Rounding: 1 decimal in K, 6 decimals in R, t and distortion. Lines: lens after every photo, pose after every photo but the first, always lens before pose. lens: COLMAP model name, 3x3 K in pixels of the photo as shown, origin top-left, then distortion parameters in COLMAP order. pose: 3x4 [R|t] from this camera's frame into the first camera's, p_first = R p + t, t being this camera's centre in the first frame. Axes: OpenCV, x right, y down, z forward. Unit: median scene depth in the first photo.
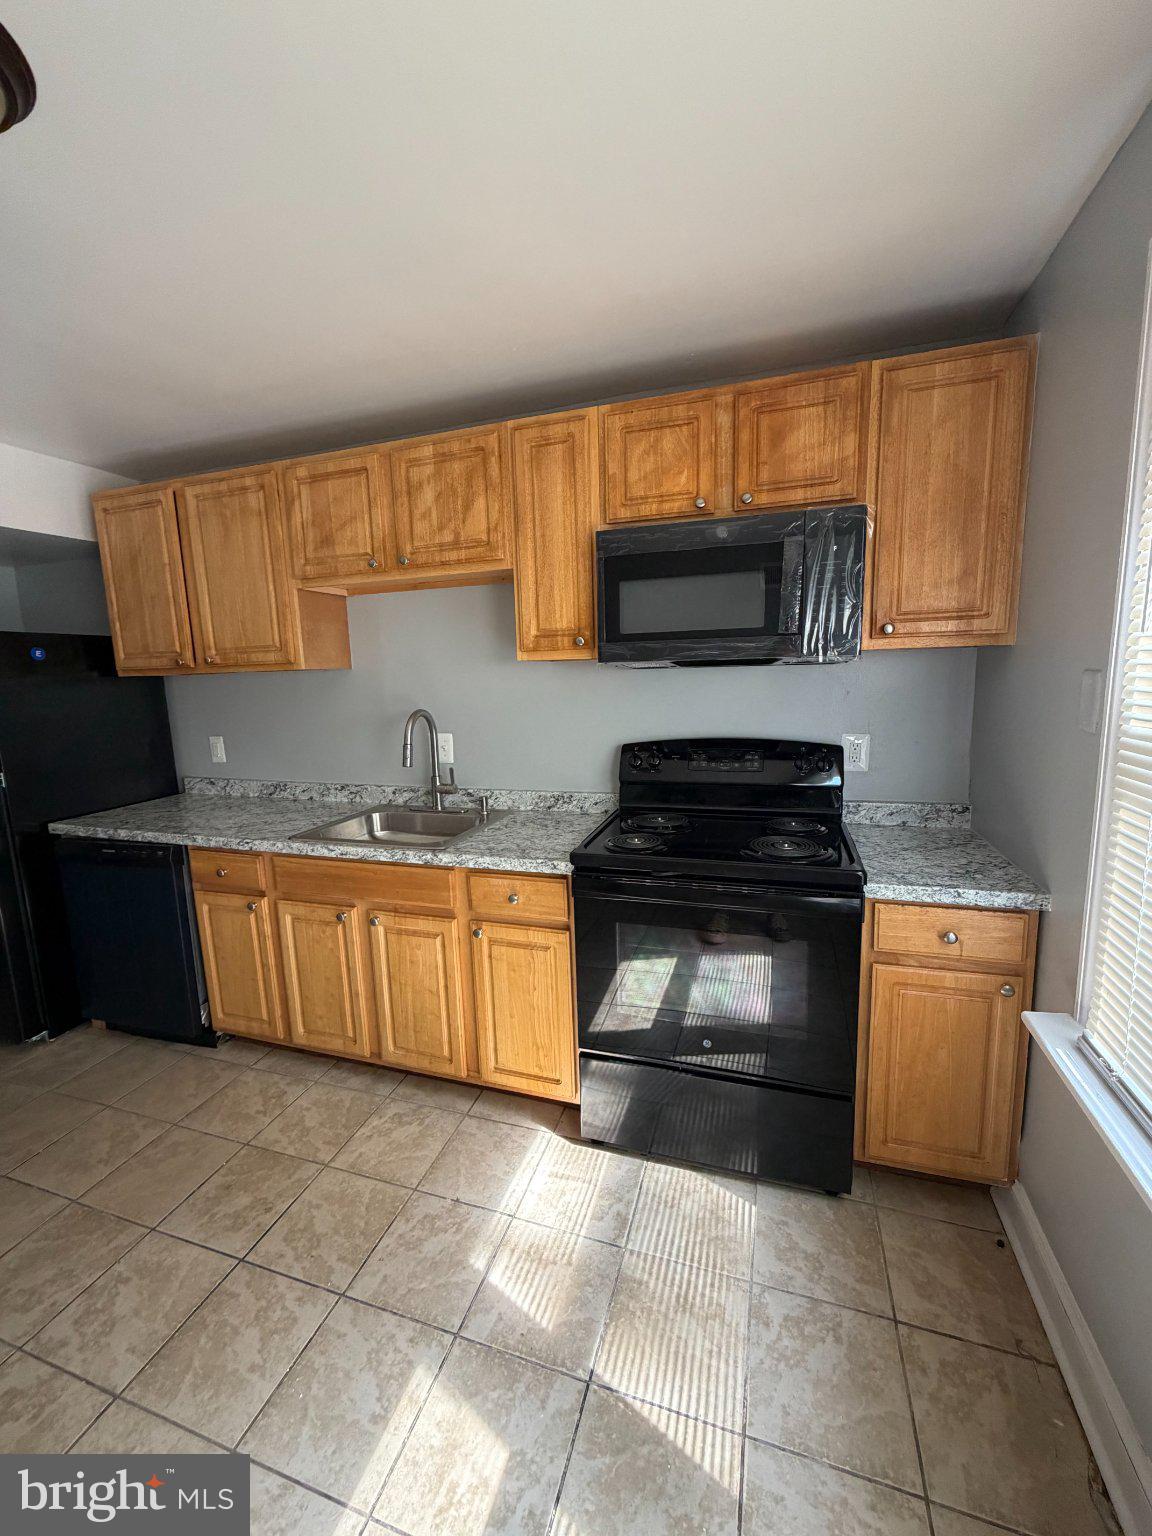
lens RADIAL K [[621.5, 0, 576.0], [0, 621.5, 768.0], [0, 0, 1]] dist [0.000128, 0.000072]
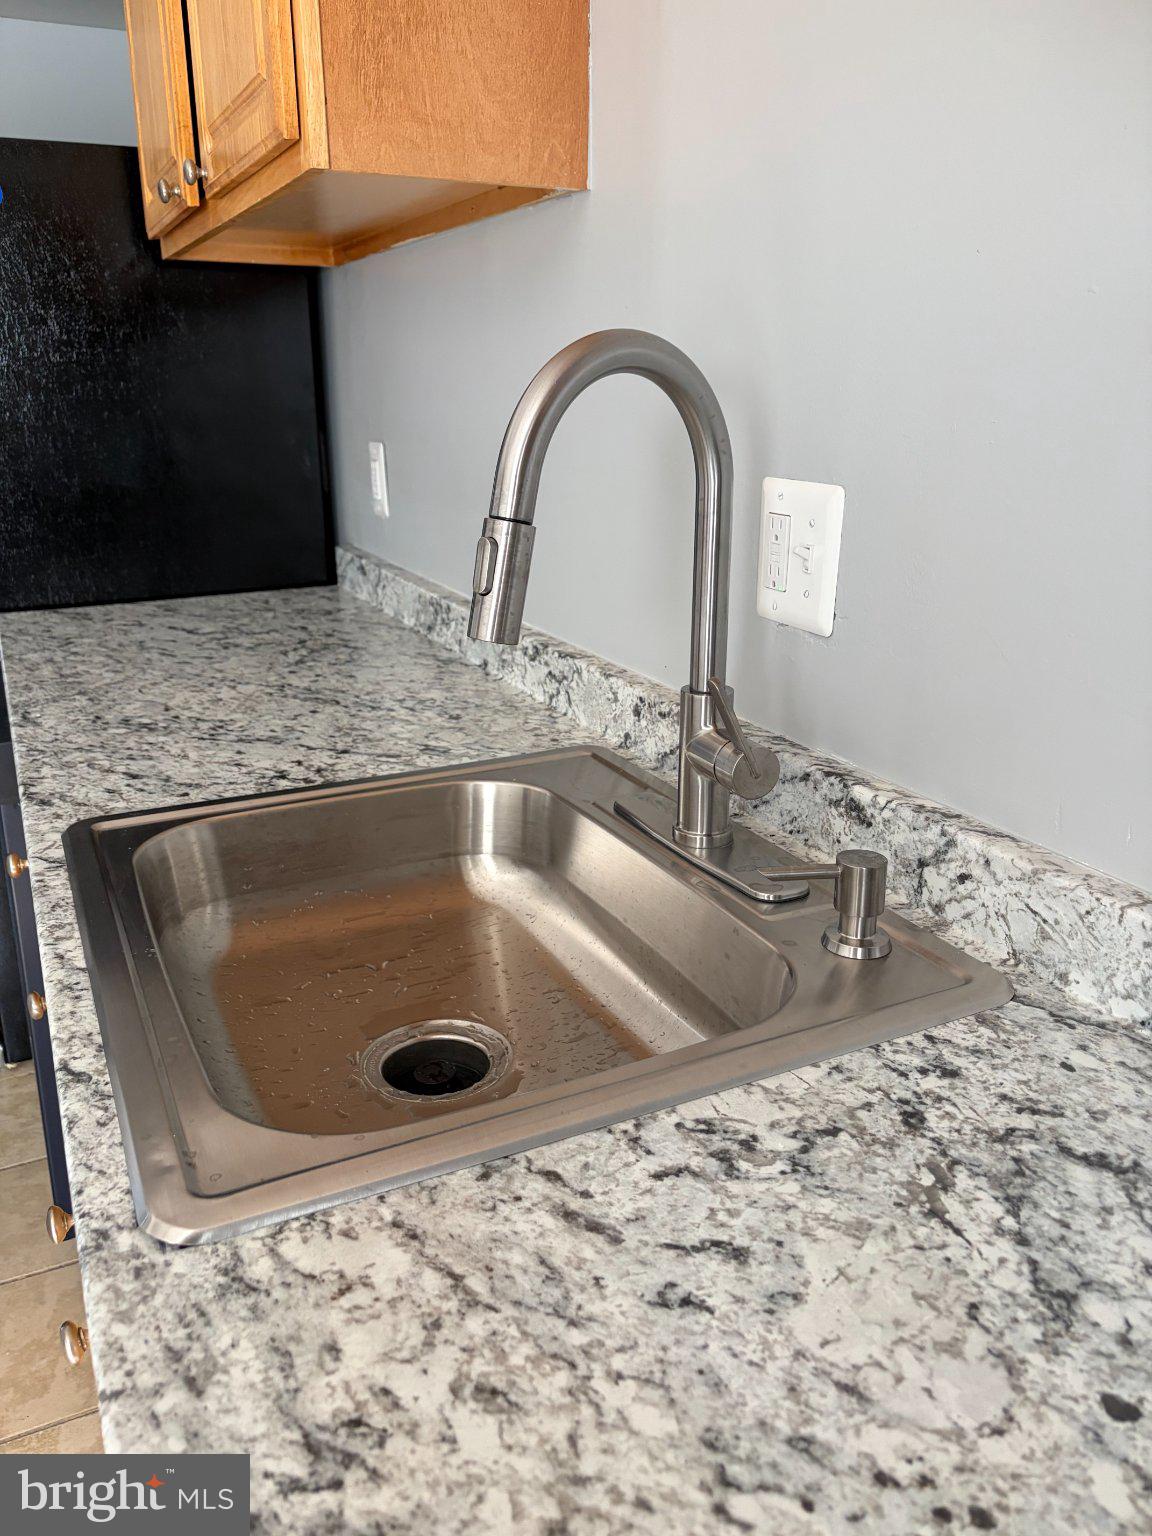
lens RADIAL K [[1182.2, 0, 576.0], [0, 1182.2, 768.0], [0, 0, 1]] dist [-0.004018, -0.001446]
pose [[0.701387, 0.241978, -0.670450, 0.009737], [-0.128295, 0.968108, 0.215193, -0.037424], [0.701140, -0.064918, 0.710062, 0.679390]]
